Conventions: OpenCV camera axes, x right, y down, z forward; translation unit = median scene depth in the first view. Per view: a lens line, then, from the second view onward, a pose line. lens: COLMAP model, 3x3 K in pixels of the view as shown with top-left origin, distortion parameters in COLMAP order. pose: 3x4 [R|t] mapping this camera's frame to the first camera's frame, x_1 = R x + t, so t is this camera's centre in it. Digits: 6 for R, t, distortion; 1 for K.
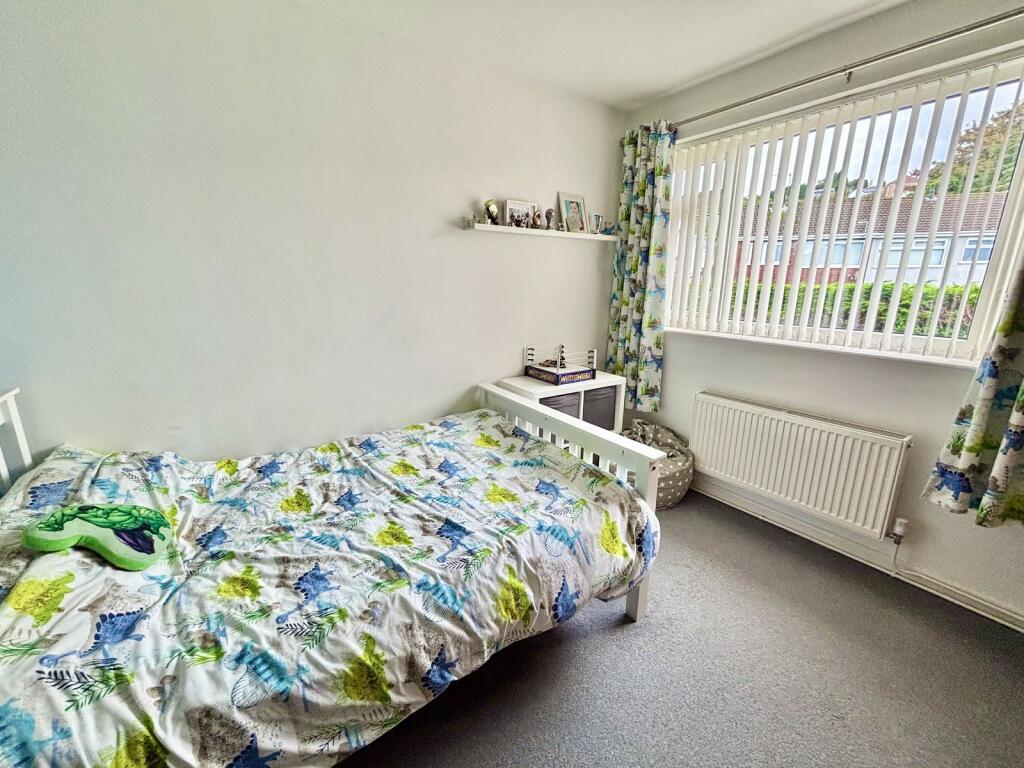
lens RADIAL K [[412.8, 0, 511.5], [0, 412.8, 380.0], [0, 0, 1]] dist [-0.002841, 0.000723]
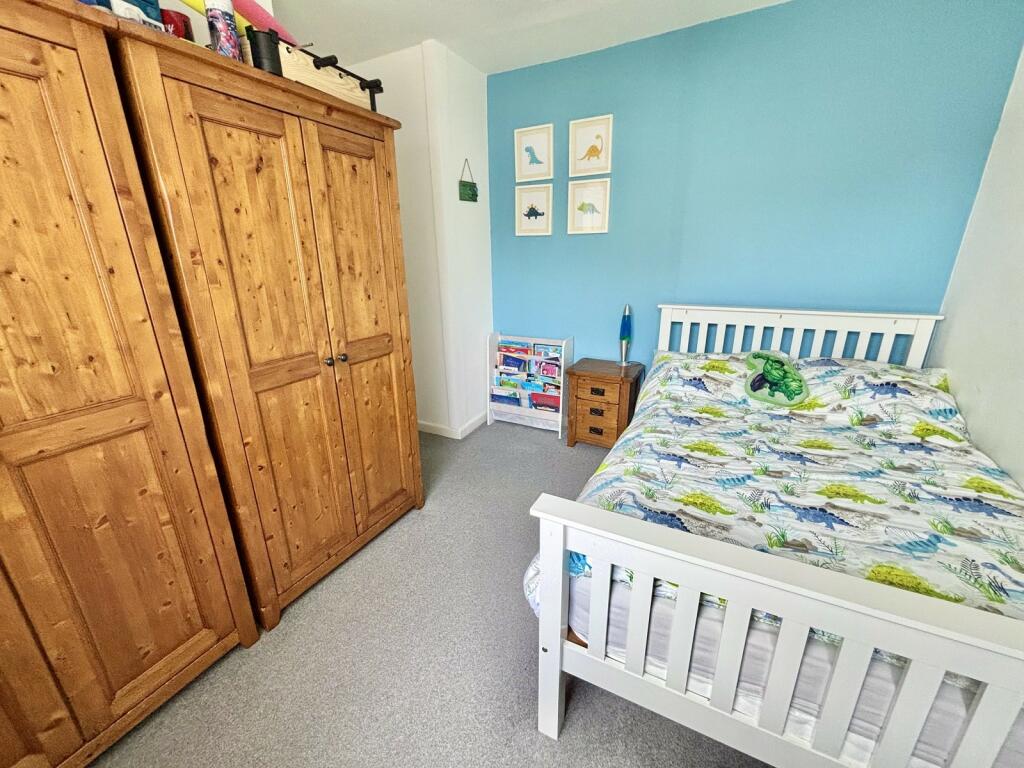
lens RADIAL K [[412.8, 0, 510.8], [0, 412.8, 383.5], [0, 0, 1]] dist [-0.002841, 0.000723]
pose [[-0.883432, 0.154525, -0.442346, 0.635967], [-0.096204, 0.864123, 0.494000, -0.295587], [0.458577, 0.478971, -0.748528, 1.342466]]
